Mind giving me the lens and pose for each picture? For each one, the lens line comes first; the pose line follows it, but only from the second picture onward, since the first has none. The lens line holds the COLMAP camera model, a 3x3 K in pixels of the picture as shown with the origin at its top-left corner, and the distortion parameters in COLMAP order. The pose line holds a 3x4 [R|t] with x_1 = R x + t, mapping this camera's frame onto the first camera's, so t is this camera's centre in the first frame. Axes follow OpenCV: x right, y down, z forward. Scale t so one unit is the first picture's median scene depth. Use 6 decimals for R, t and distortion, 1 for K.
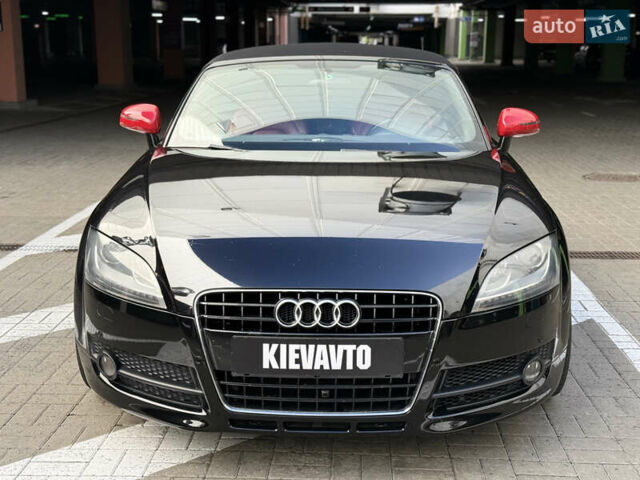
lens RADIAL K [[931.3, 0, 320.0], [0, 931.3, 240.0], [0, 0, 1]] dist [0.029800, 0.051541]
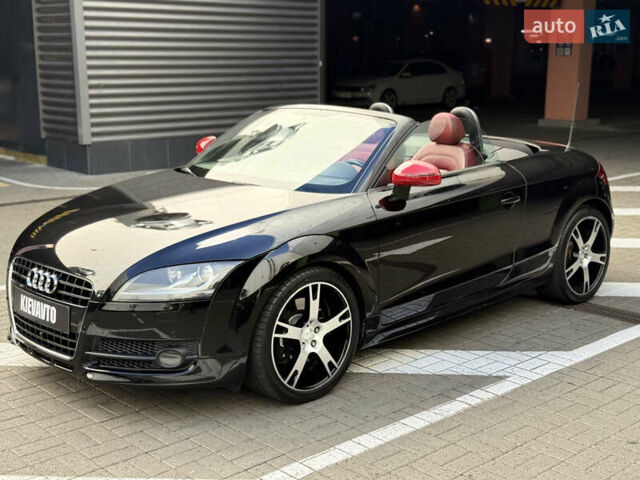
lens RADIAL K [[931.3, 0, 320.0], [0, 931.3, 240.0], [0, 0, 1]] dist [0.029800, 0.051541]
pose [[0.726652, 0.146611, -0.671180, 1.157333], [-0.154809, 0.986780, 0.047946, -0.111188], [0.669336, 0.069065, 0.739743, 0.159069]]
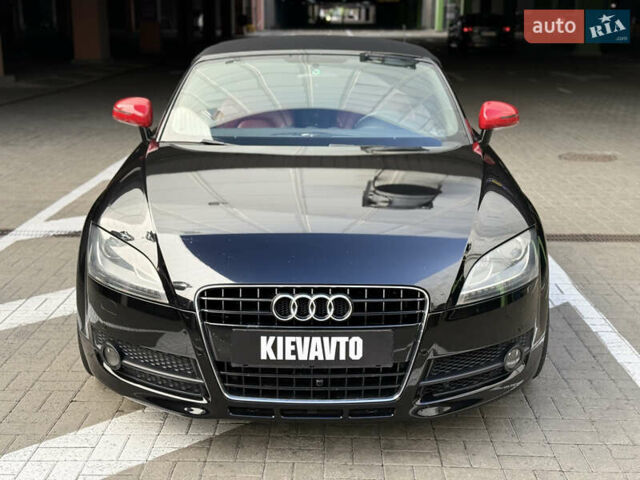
lens RADIAL K [[931.3, 0, 320.0], [0, 931.3, 240.0], [0, 0, 1]] dist [0.029800, 0.051541]
pose [[0.999683, -0.004952, 0.024696, -0.017104], [0.004191, 0.999518, 0.030755, -0.026815], [-0.024836, -0.030642, 0.999222, -0.050856]]
